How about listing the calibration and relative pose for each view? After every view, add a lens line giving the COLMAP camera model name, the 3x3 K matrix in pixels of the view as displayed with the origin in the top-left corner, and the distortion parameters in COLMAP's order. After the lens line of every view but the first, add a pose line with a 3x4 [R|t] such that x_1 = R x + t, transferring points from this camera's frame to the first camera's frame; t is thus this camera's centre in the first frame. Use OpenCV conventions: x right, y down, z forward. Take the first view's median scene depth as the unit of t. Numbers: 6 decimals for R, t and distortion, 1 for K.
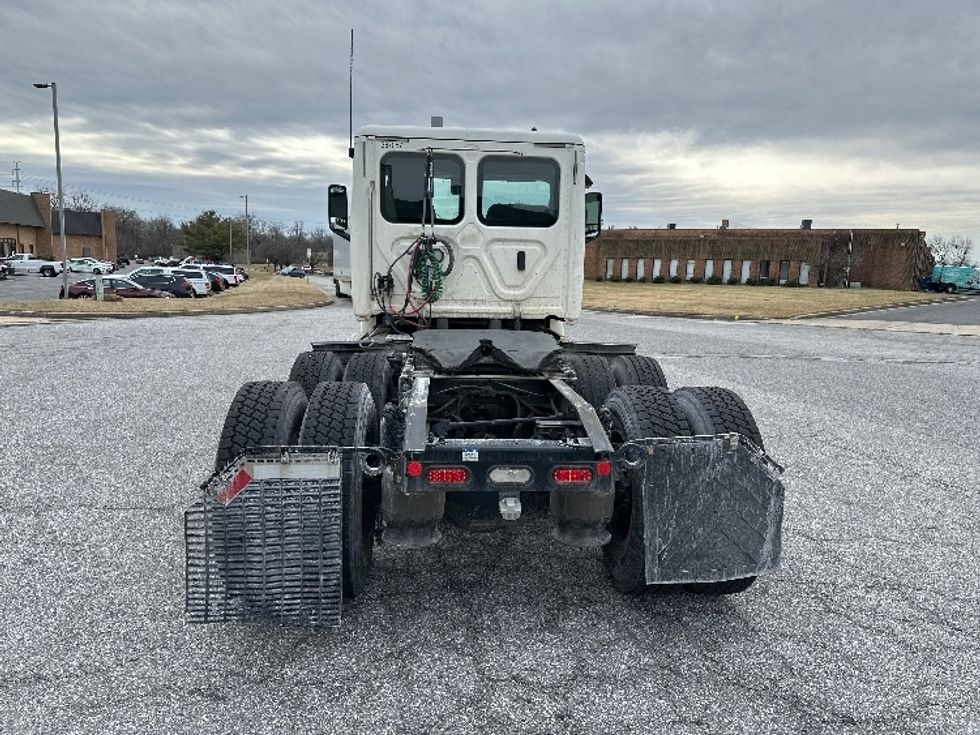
lens RADIAL K [[725.3, 0, 490.0], [0, 725.3, 367.5], [0, 0, 1]] dist [0.050892, -0.004319]
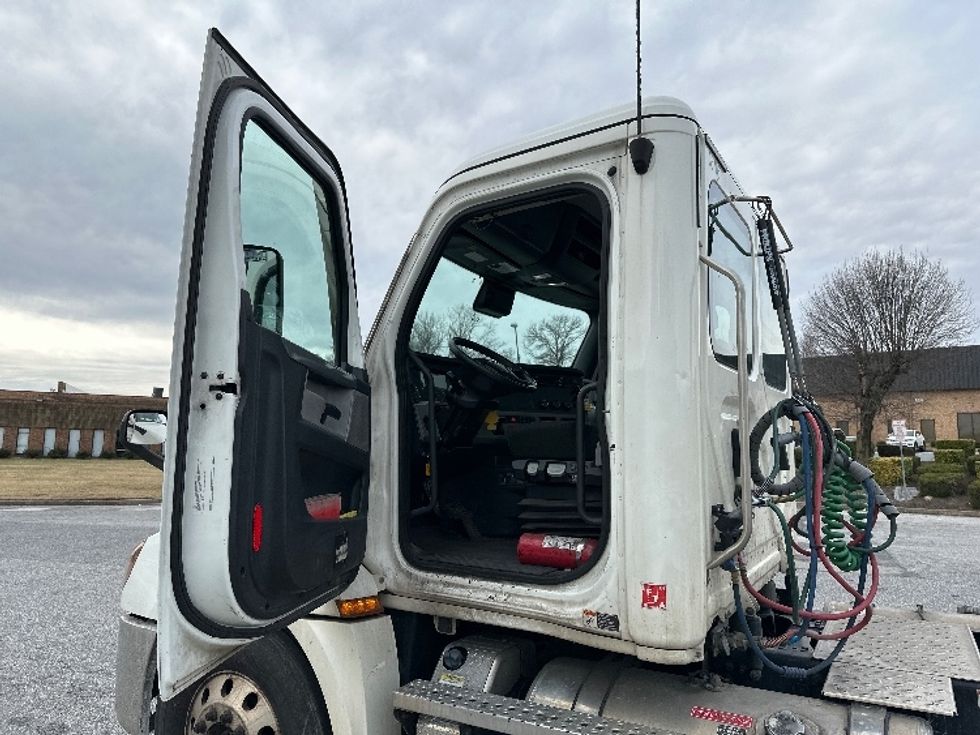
lens RADIAL K [[688.3, 0, 490.0], [0, 688.3, 367.5], [0, 0, 1]] dist [0.007093, 0.000132]
pose [[0.537502, 0.083317, 0.839137, -0.474543], [0.112227, 0.979187, -0.169109, -0.150381], [-0.835761, 0.185070, 0.516964, 0.911863]]
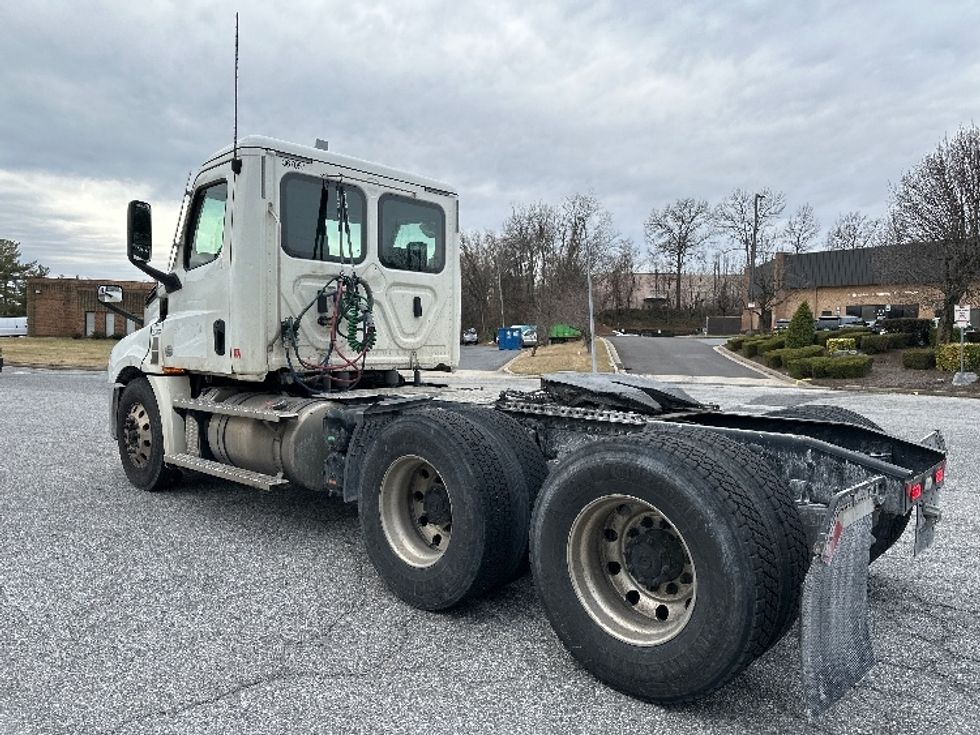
lens RADIAL K [[711.4, 0, 490.0], [0, 711.4, 367.5], [0, 0, 1]] dist [-0.004407, -0.007304]
pose [[0.705784, -0.036354, 0.707494, -0.528819], [0.091217, 0.995033, -0.039867, -0.023764], [-0.702530, 0.092673, 0.705594, 0.285890]]
